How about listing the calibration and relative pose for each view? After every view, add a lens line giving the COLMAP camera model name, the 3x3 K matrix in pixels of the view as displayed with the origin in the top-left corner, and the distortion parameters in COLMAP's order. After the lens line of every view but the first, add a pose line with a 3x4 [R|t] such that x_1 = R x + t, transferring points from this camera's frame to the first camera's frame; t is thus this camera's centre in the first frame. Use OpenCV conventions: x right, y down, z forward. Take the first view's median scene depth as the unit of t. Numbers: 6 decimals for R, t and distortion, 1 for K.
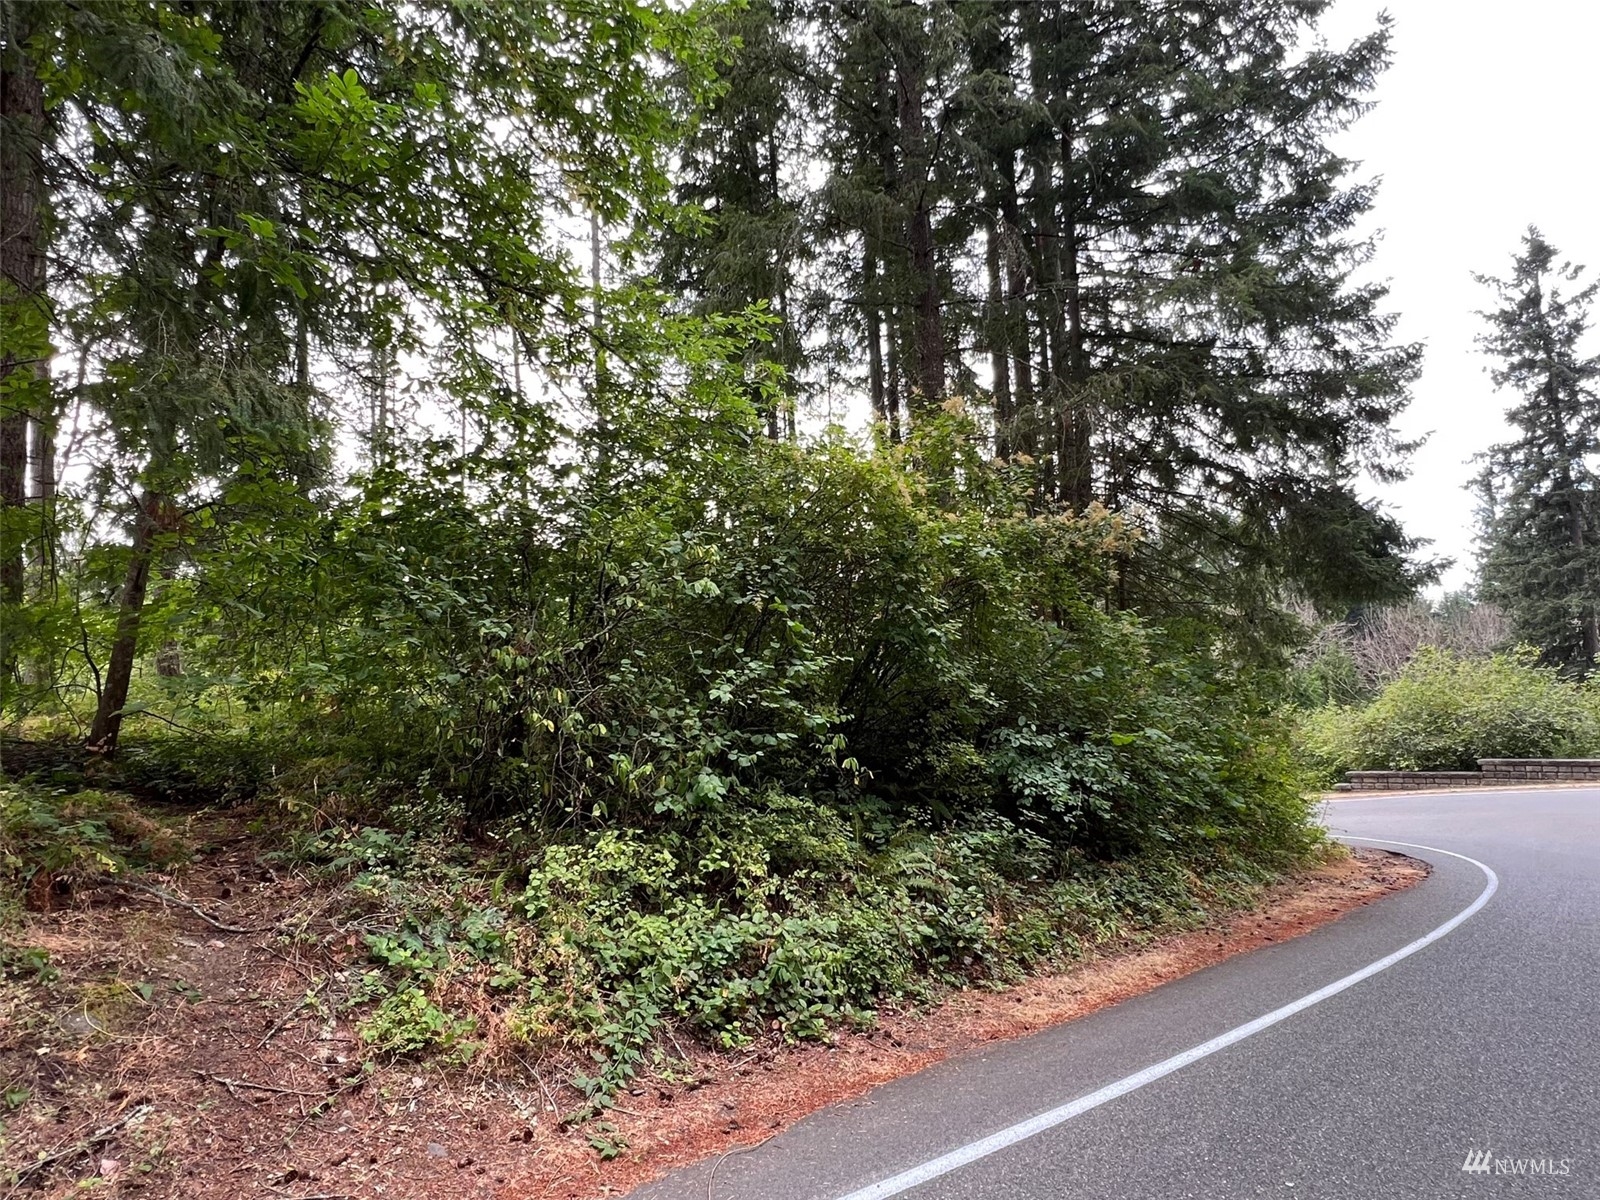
lens RADIAL K [[885.8, 0, 801.9], [0, 885.8, 590.2], [0, 0, 1]] dist [-0.000021, -0.003524]
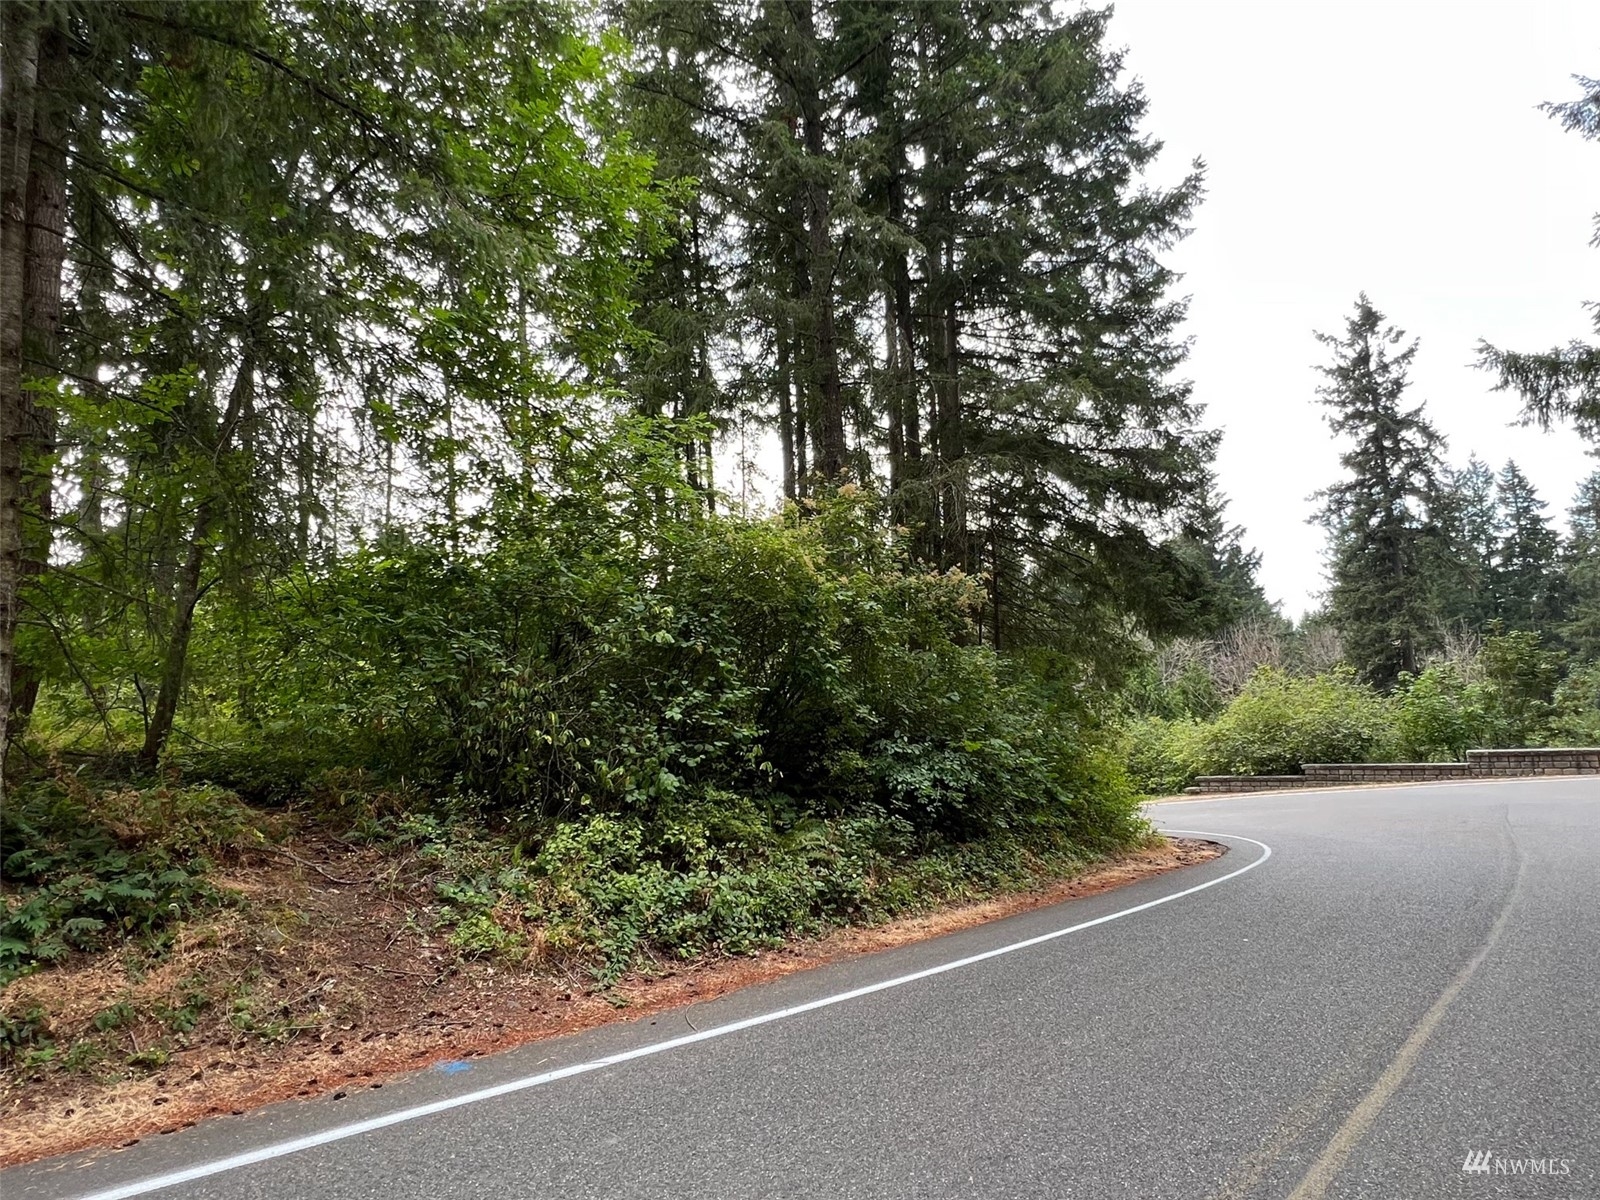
lens RADIAL K [[885.8, 0, 801.9], [0, 885.8, 590.2], [0, 0, 1]] dist [-0.000021, -0.003524]
pose [[0.994263, 0.013114, 0.106156, -0.037158], [-0.011731, 0.999838, -0.013641, -0.053700], [-0.106318, 0.012318, 0.994256, -0.343420]]
